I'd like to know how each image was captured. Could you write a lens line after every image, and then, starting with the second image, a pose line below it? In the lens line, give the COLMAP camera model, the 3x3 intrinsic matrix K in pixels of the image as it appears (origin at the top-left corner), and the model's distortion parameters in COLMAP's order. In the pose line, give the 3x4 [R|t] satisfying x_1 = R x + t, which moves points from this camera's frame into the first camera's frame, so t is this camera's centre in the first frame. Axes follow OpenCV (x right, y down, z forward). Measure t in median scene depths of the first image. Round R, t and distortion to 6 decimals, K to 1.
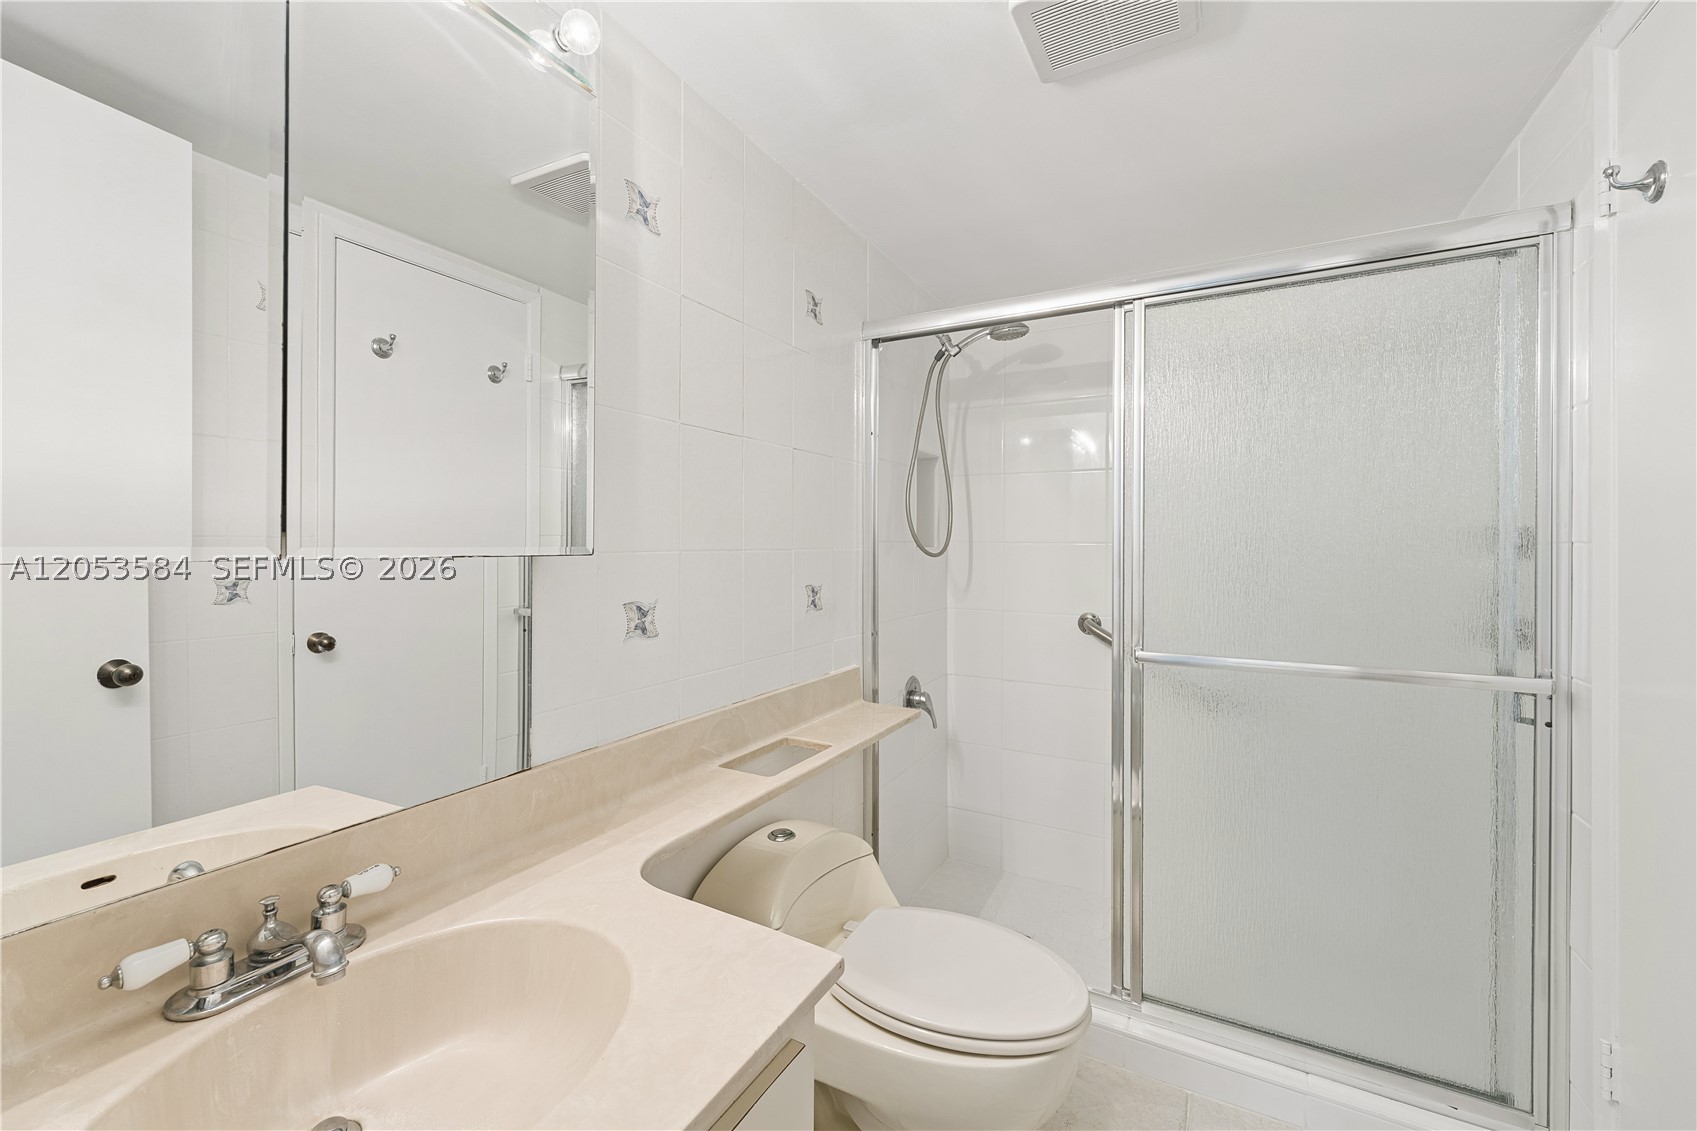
lens RADIAL K [[697.0, 0, 850.2], [0, 697.0, 556.3], [0, 0, 1]] dist [-0.002588, 0.000576]
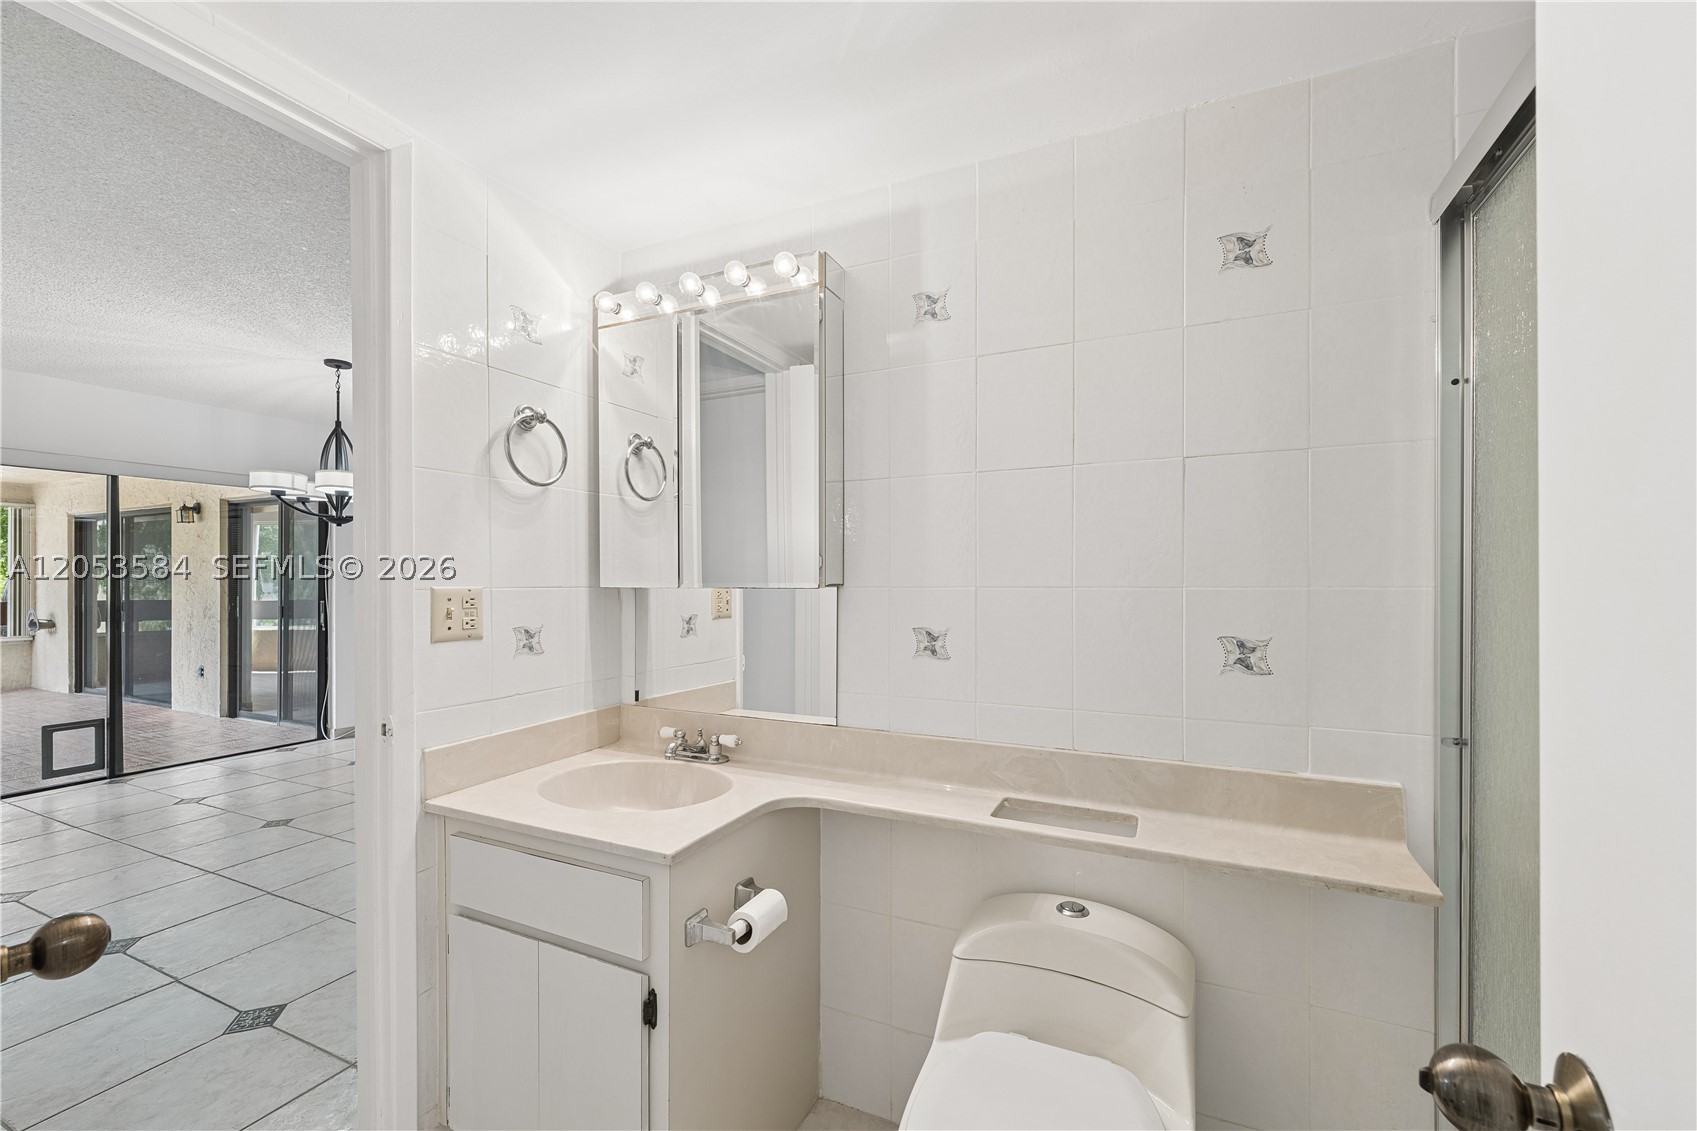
lens RADIAL K [[697.0, 0, 844.8], [0, 697.0, 589.2], [0, 0, 1]] dist [-0.002588, 0.000576]
pose [[0.052919, 0.013531, -0.998507, 0.920477], [-0.014613, 0.999812, 0.012774, -0.017226], [0.998492, 0.013915, 0.053107, 0.787290]]
